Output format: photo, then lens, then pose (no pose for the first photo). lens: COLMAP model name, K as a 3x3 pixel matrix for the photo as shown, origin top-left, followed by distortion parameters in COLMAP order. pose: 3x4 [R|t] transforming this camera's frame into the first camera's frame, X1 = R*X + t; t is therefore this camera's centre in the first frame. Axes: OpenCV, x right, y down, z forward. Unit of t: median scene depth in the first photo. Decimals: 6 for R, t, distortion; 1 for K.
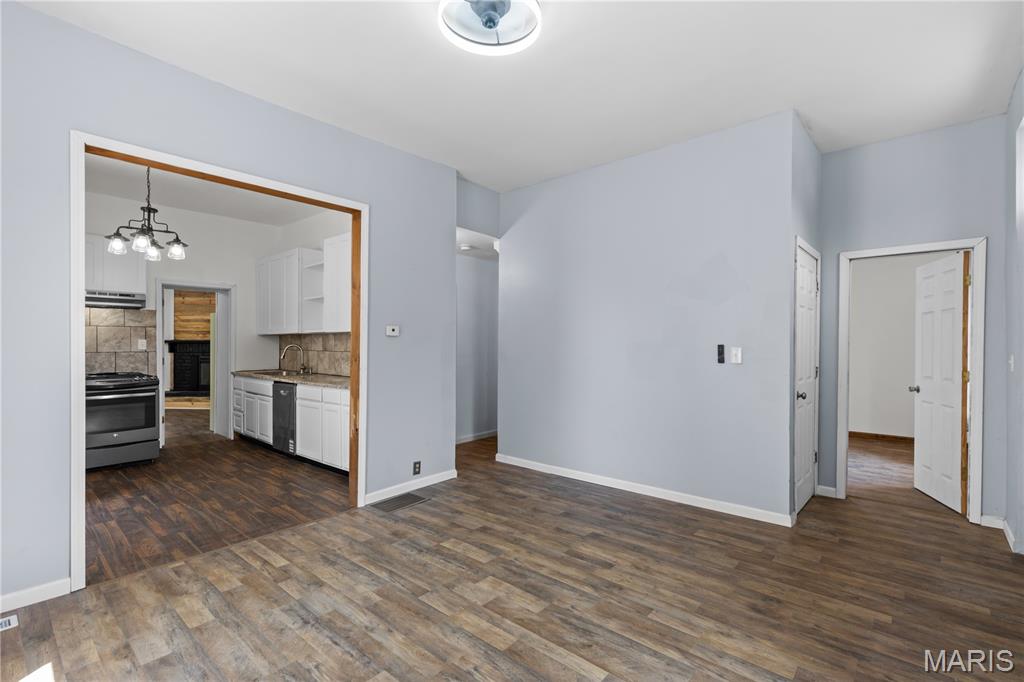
lens RADIAL K [[466.9, 0, 518.6], [0, 466.9, 342.1], [0, 0, 1]] dist [-0.002179, -0.000089]
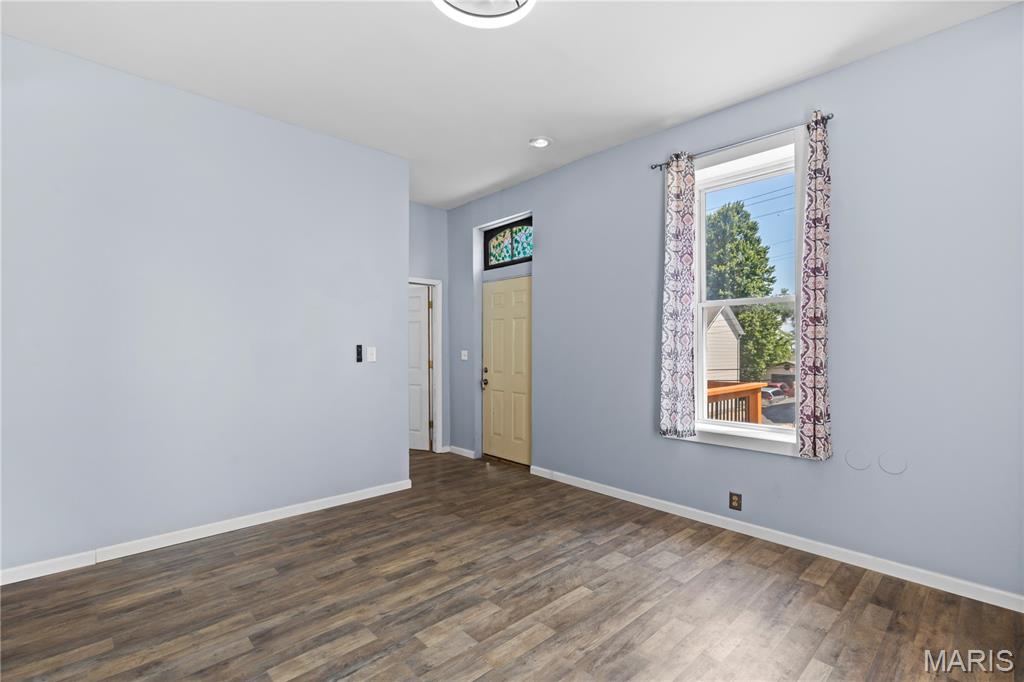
lens RADIAL K [[466.9, 0, 514.4], [0, 466.9, 319.5], [0, 0, 1]] dist [-0.002179, -0.000089]
pose [[0.100652, 0.052029, 0.993560, -0.627907], [-0.006979, 0.998644, -0.051588, 0.000046], [-0.994897, -0.001741, 0.100878, 0.541858]]
